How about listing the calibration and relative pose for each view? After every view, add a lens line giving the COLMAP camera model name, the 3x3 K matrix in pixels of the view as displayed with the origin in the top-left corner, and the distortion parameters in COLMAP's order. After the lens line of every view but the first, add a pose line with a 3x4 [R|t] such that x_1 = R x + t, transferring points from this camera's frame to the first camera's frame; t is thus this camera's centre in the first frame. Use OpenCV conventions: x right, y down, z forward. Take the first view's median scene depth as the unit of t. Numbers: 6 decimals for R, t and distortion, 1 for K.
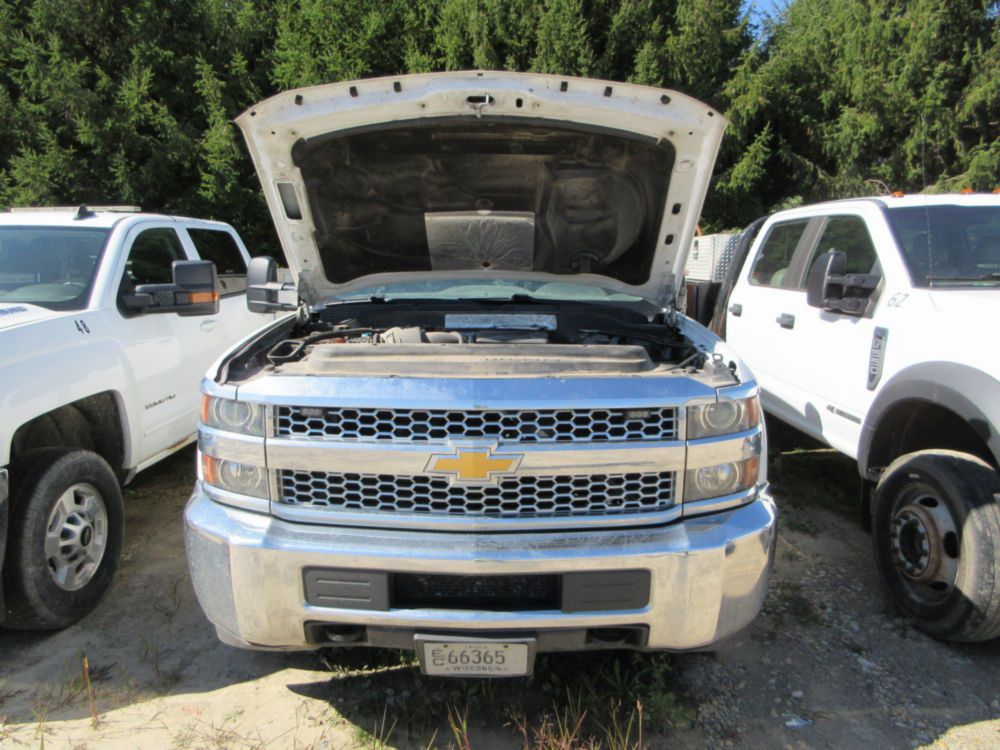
lens RADIAL K [[735.2, 0, 500.0], [0, 735.2, 375.0], [0, 0, 1]] dist [-0.007018, -0.001820]
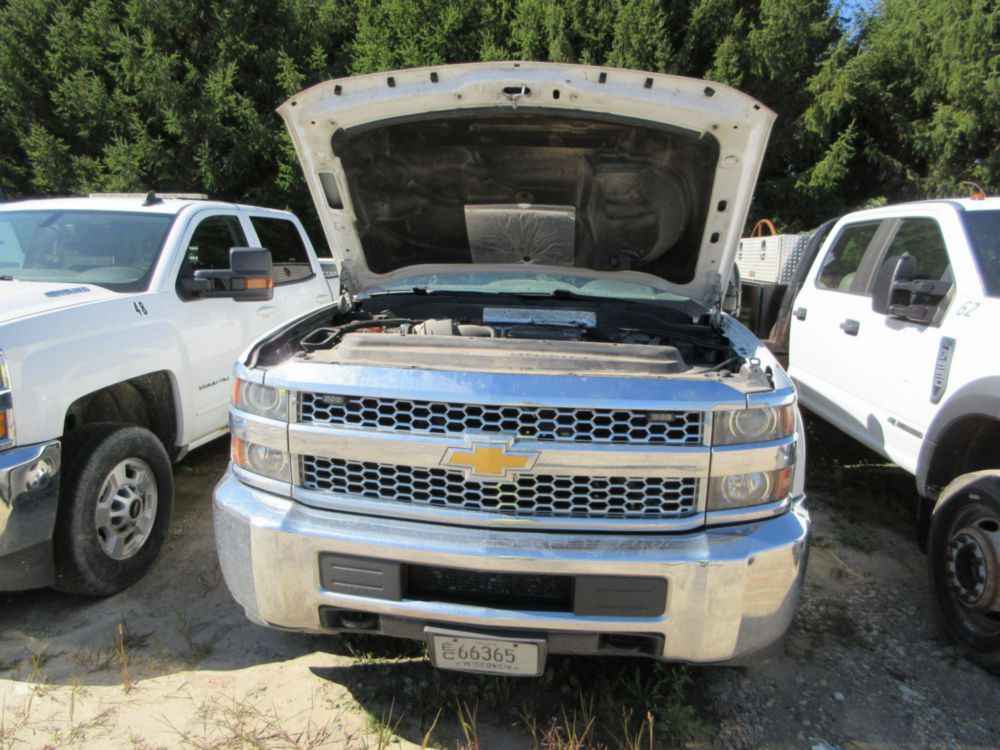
lens RADIAL K [[735.2, 0, 500.0], [0, 735.2, 375.0], [0, 0, 1]] dist [-0.007018, -0.001820]
pose [[0.994677, 0.041891, -0.094142, 0.033645], [-0.041317, 0.999114, 0.008039, -0.000392], [0.094395, -0.004106, 0.995526, 0.008418]]
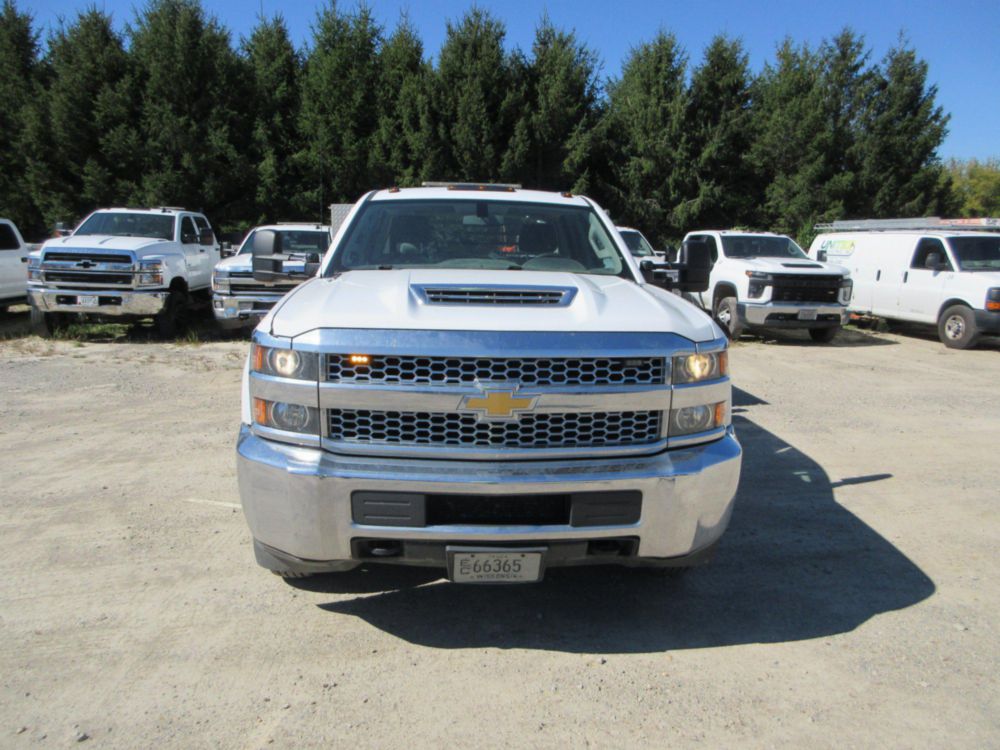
lens RADIAL K [[736.6, 0, 496.1], [0, 736.6, 373.1], [0, 0, 1]] dist [-0.010751, 0.000528]
pose [[0.990532, -0.004379, 0.137210, -0.322567], [-0.000106, 0.999466, 0.032666, 0.303939], [-0.137279, -0.032371, 0.990003, -2.398357]]
